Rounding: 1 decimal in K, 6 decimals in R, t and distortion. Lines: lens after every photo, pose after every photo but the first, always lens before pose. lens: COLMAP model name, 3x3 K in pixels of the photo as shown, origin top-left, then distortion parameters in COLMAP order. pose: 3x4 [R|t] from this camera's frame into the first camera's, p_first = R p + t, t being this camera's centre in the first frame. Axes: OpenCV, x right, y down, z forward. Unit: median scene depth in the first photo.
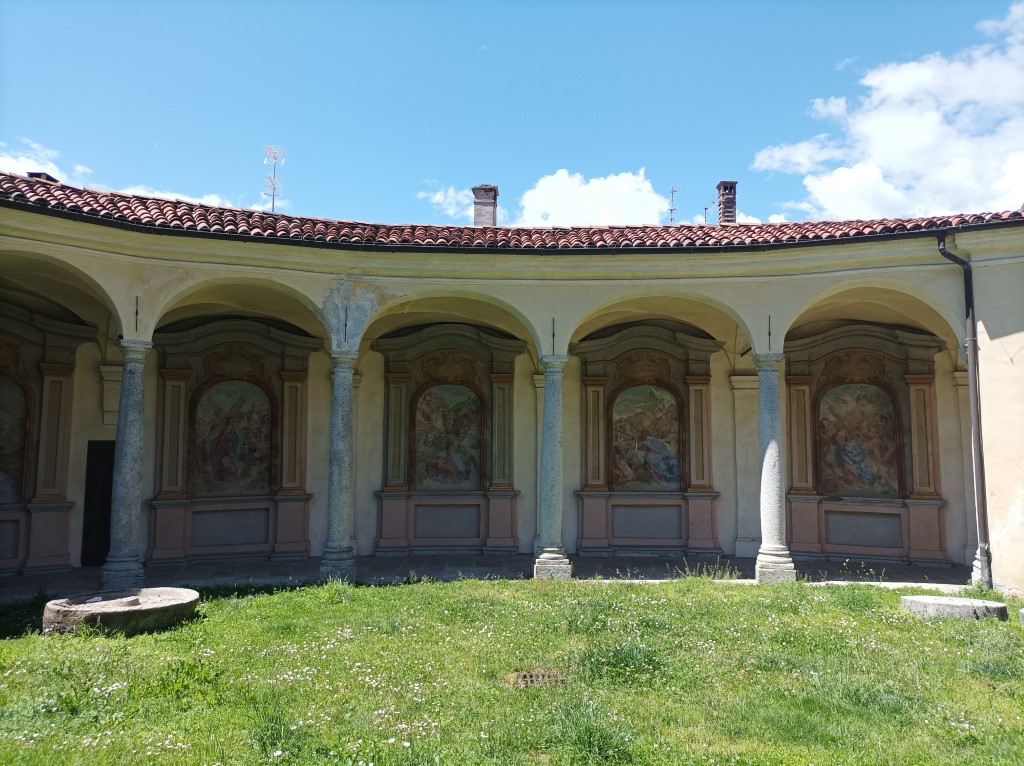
lens RADIAL K [[776.5, 0, 512.0], [0, 776.5, 383.0], [0, 0, 1]] dist [0.061239, -0.096385]
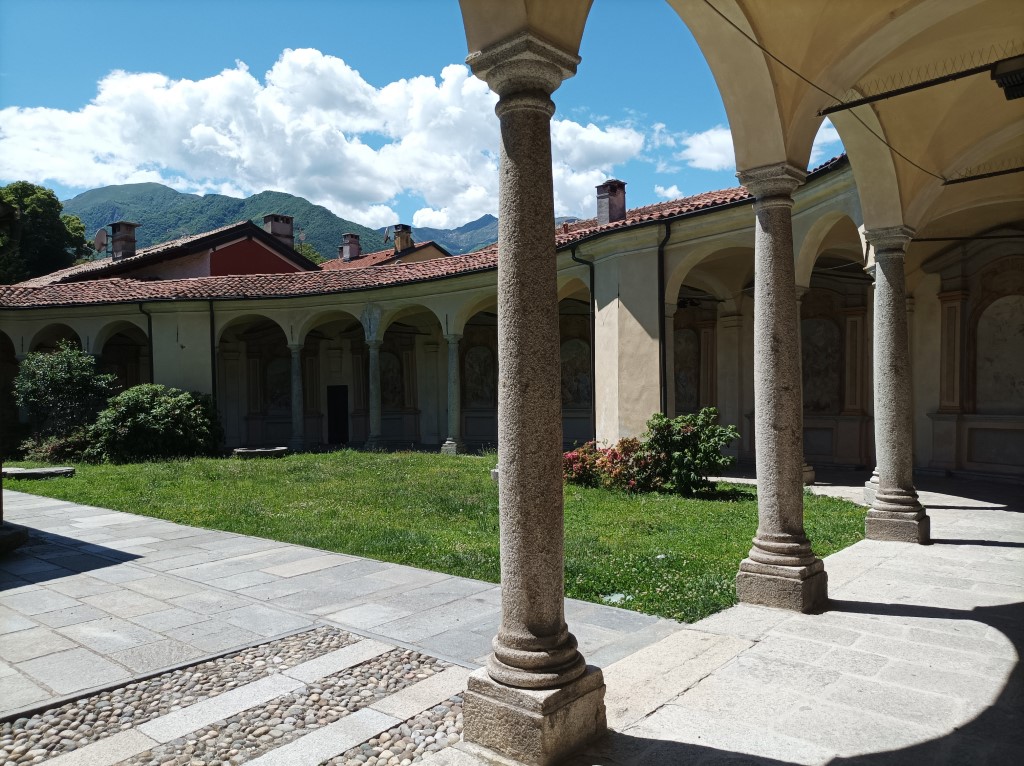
lens RADIAL K [[776.5, 0, 512.0], [0, 776.5, 383.0], [0, 0, 1]] dist [0.061239, -0.096385]
pose [[0.747926, -0.026563, -0.663251, 1.087015], [0.092610, 0.993602, 0.064640, -0.021293], [0.657290, -0.109769, 0.745600, -0.217873]]
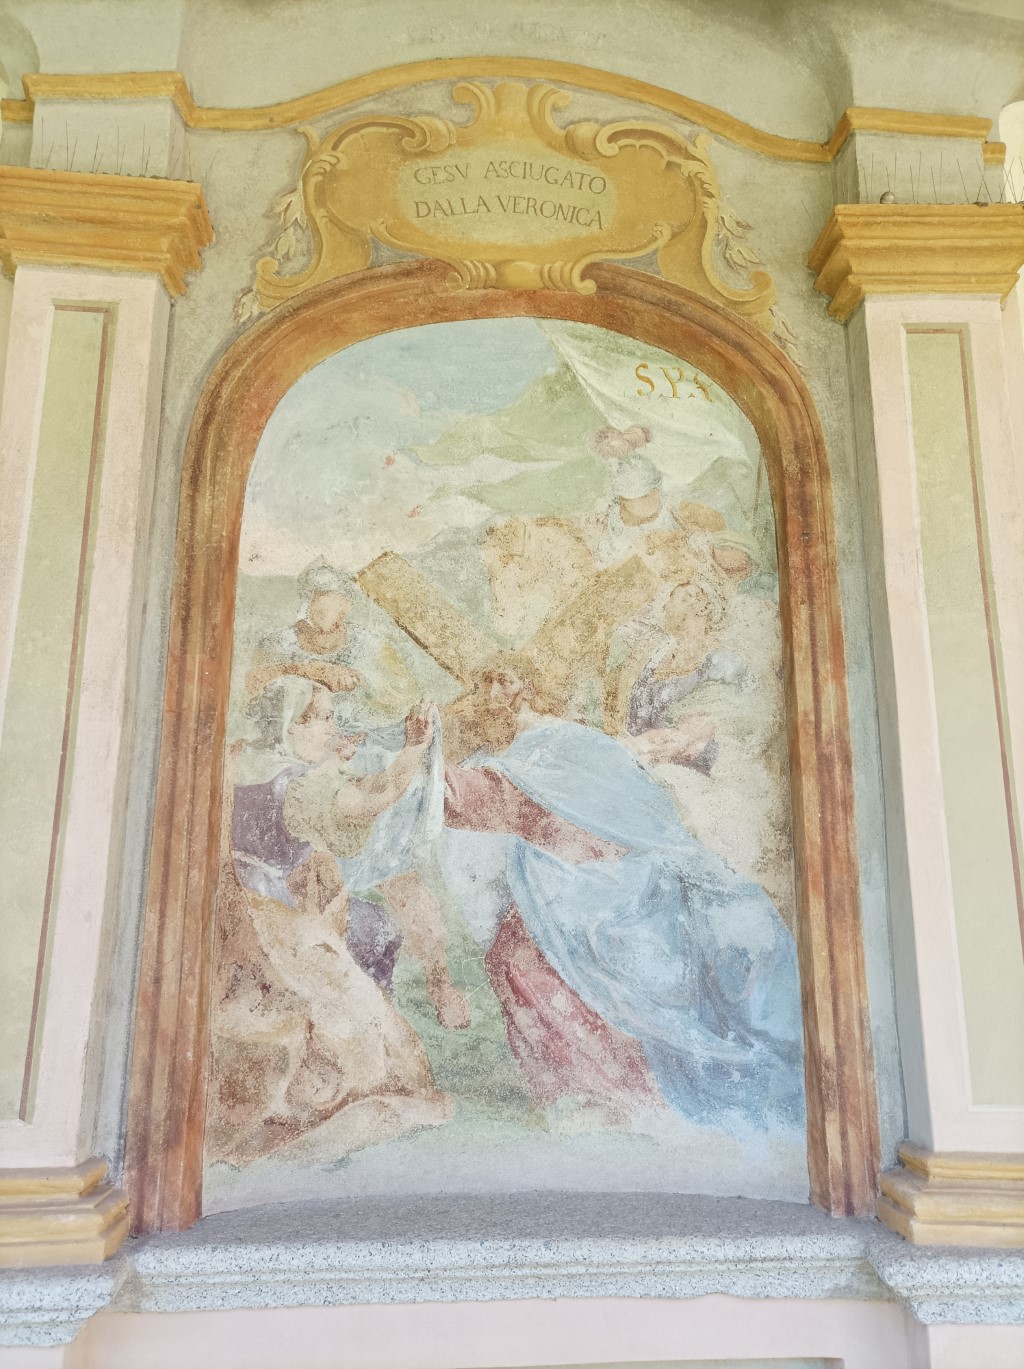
lens RADIAL K [[1038.1, 0, 512.0], [0, 1038.1, 684.5], [0, 0, 1]] dist [0.061239, -0.096385]
pose [[0.991642, 0.026966, 0.126169, 0.151758], [-0.012774, 0.993630, -0.111967, 0.082878], [-0.128385, 0.109419, 0.985670, 0.843015]]
